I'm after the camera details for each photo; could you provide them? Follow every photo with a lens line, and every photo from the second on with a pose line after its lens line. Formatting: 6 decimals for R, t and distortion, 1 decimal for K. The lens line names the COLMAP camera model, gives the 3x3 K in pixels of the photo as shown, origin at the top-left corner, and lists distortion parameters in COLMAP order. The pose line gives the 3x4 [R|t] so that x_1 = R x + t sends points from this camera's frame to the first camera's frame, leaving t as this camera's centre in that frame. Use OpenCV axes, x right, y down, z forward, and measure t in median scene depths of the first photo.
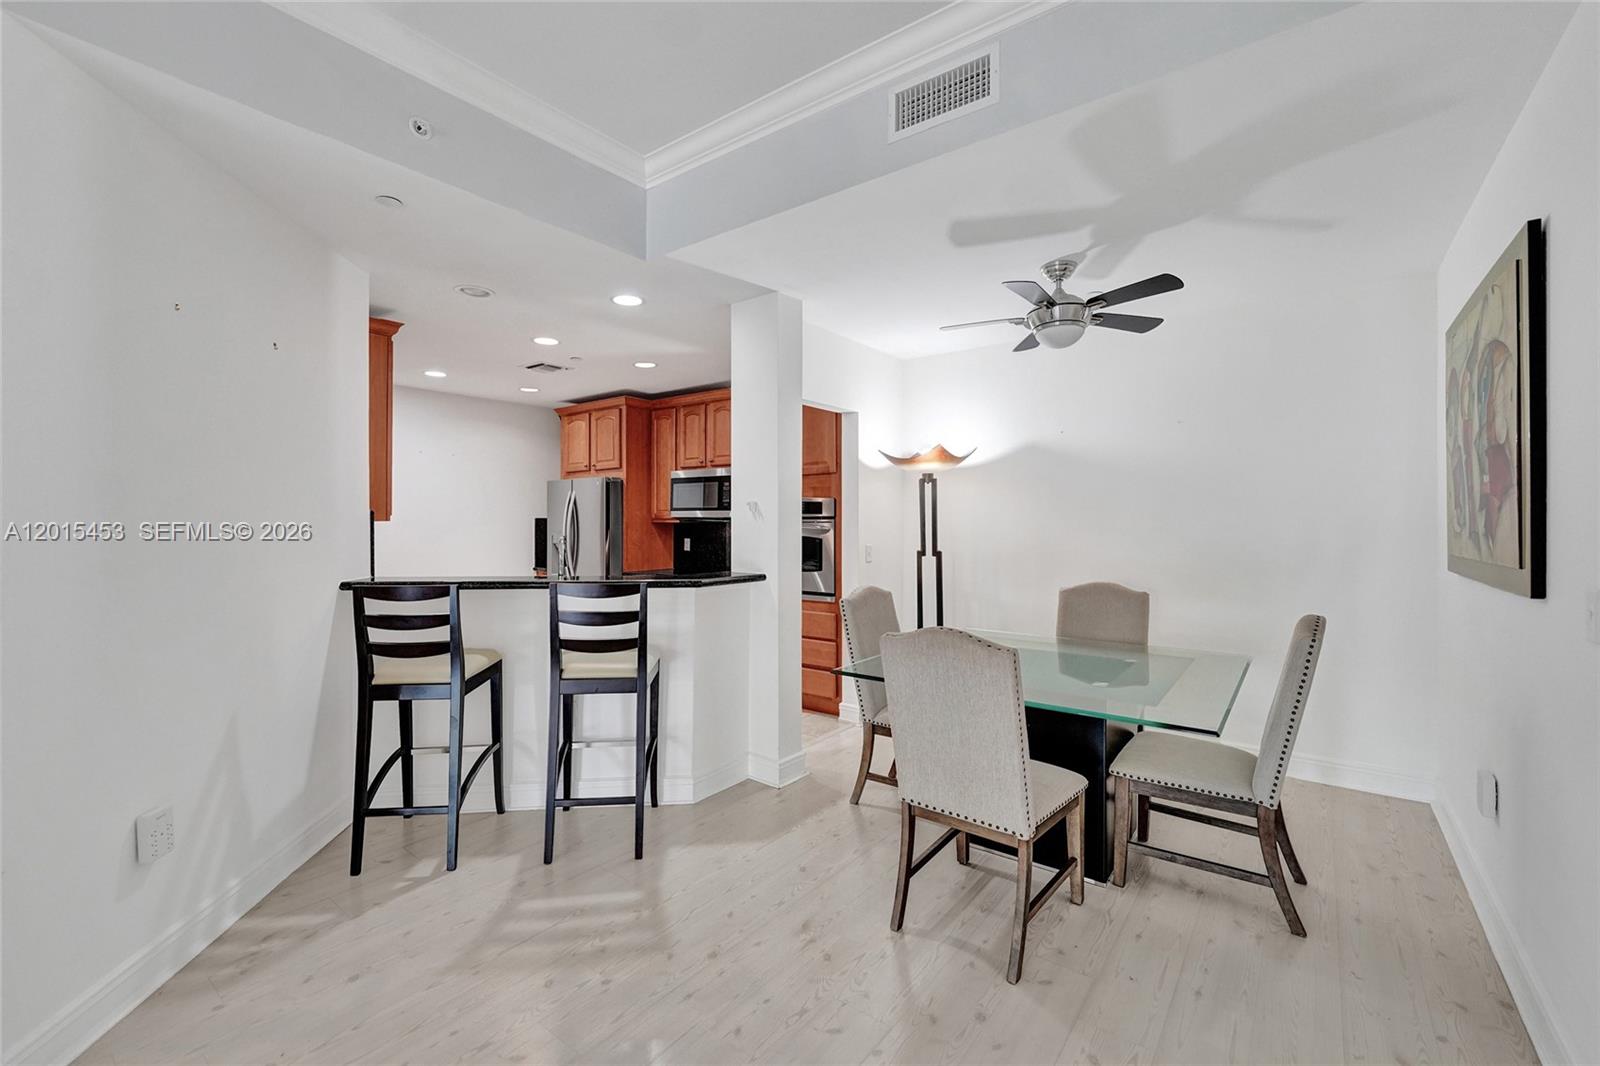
lens RADIAL K [[696.0, 0, 802.5], [0, 696.0, 522.2], [0, 0, 1]] dist [0.002218, 0.000085]
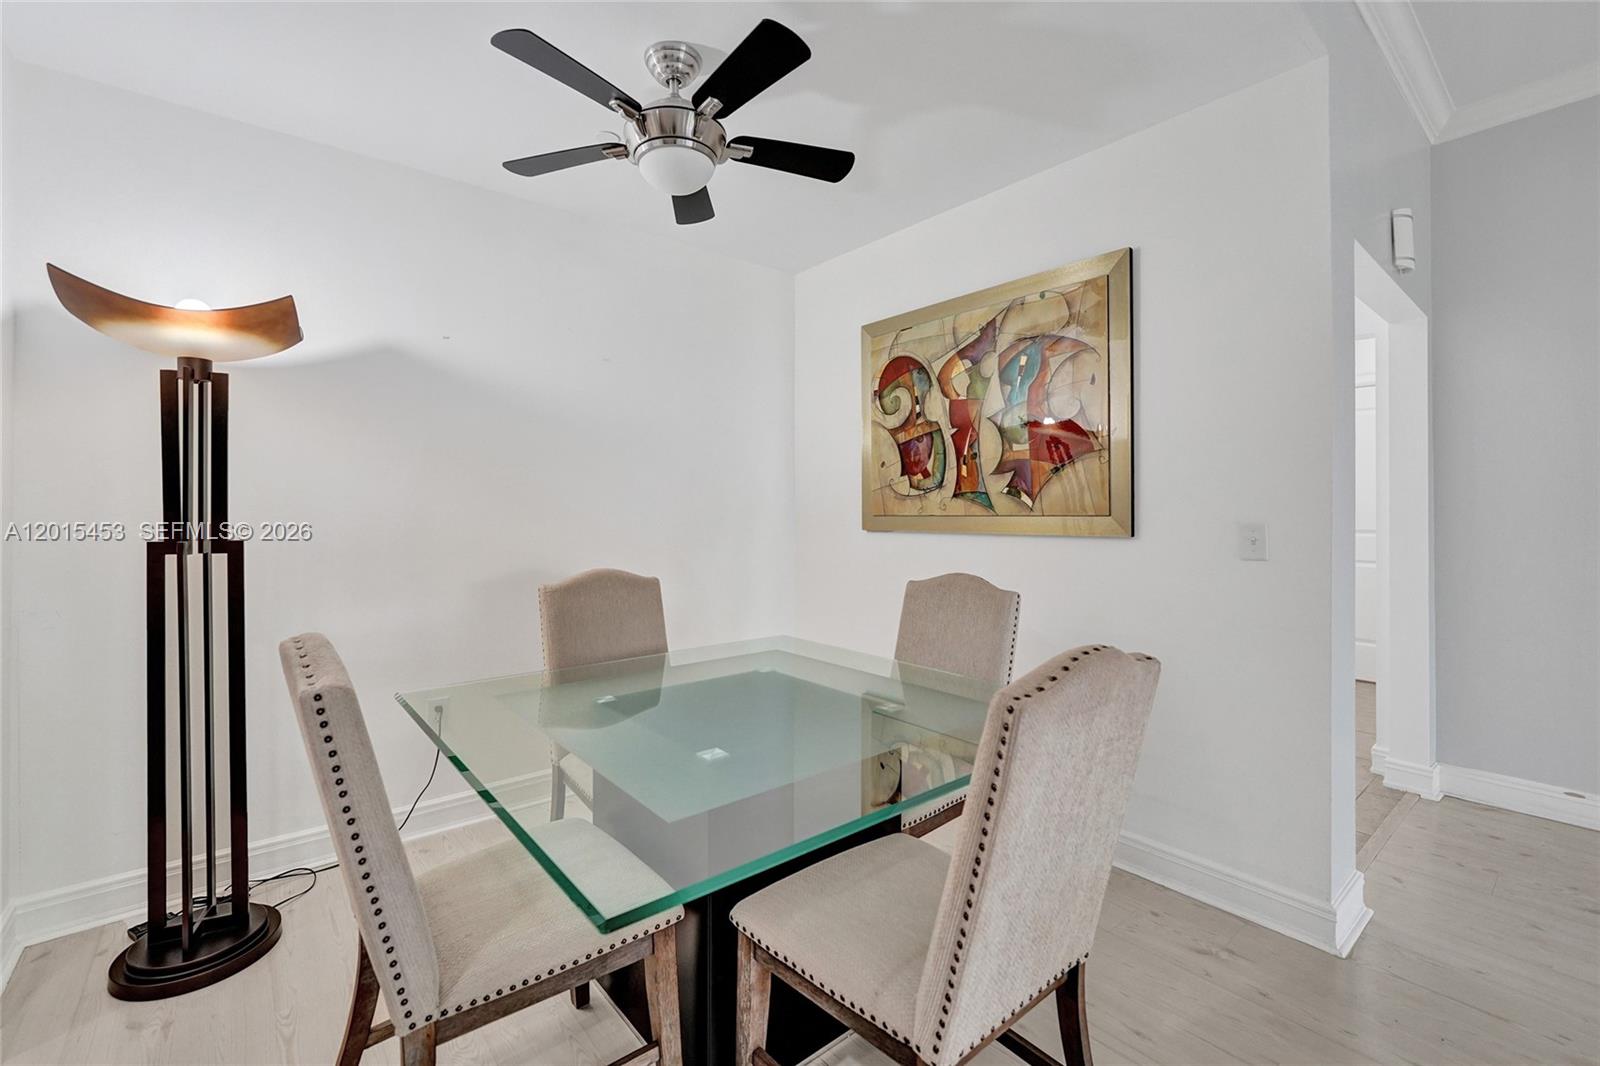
lens RADIAL K [[668.2, 0, 797.3], [0, 668.2, 510.4], [0, 0, 1]] dist [0.000659, 0.000024]
pose [[0.239167, -0.004160, 0.970969, -0.158240], [0.000655, 0.999991, 0.004123, 0.026145], [-0.970978, -0.000350, 0.239168, 0.664829]]
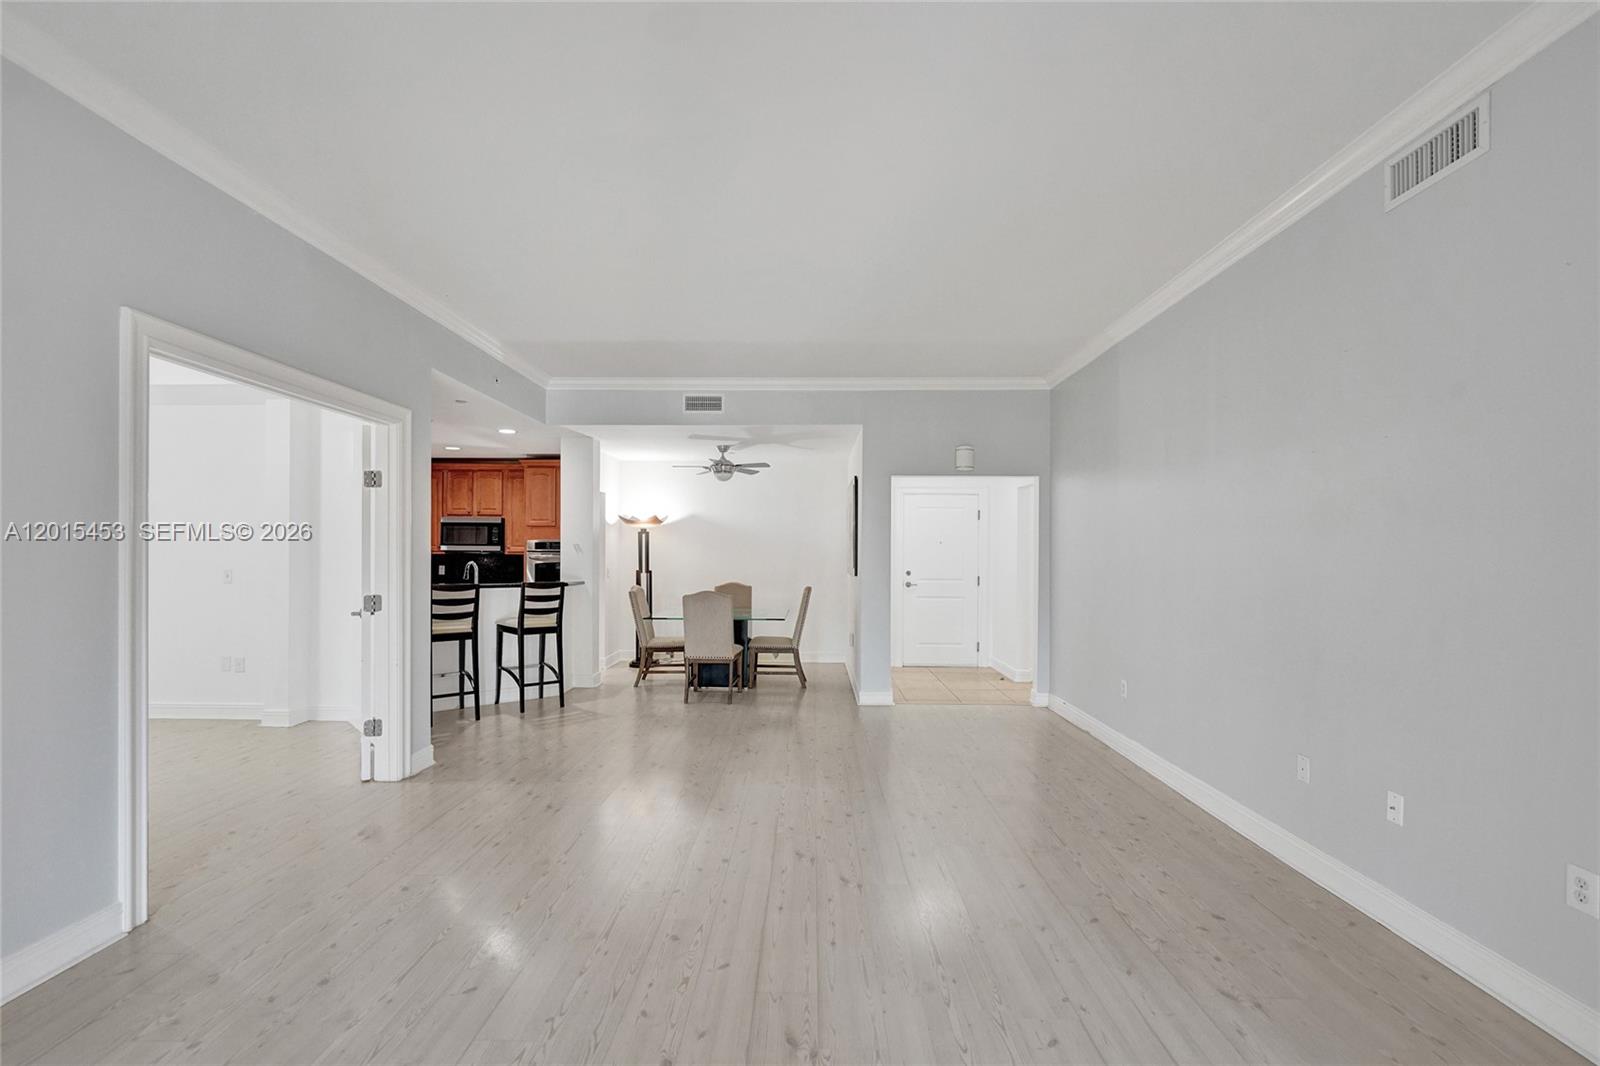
lens RADIAL K [[674.6, 0, 797.2], [0, 674.6, 542.7], [0, 0, 1]] dist [0.000287, -0.000018]
pose [[0.812532, 0.016263, 0.582690, -0.667862], [-0.005586, 0.999782, -0.020116, 0.001838], [-0.582890, 0.013090, 0.812446, -0.888701]]
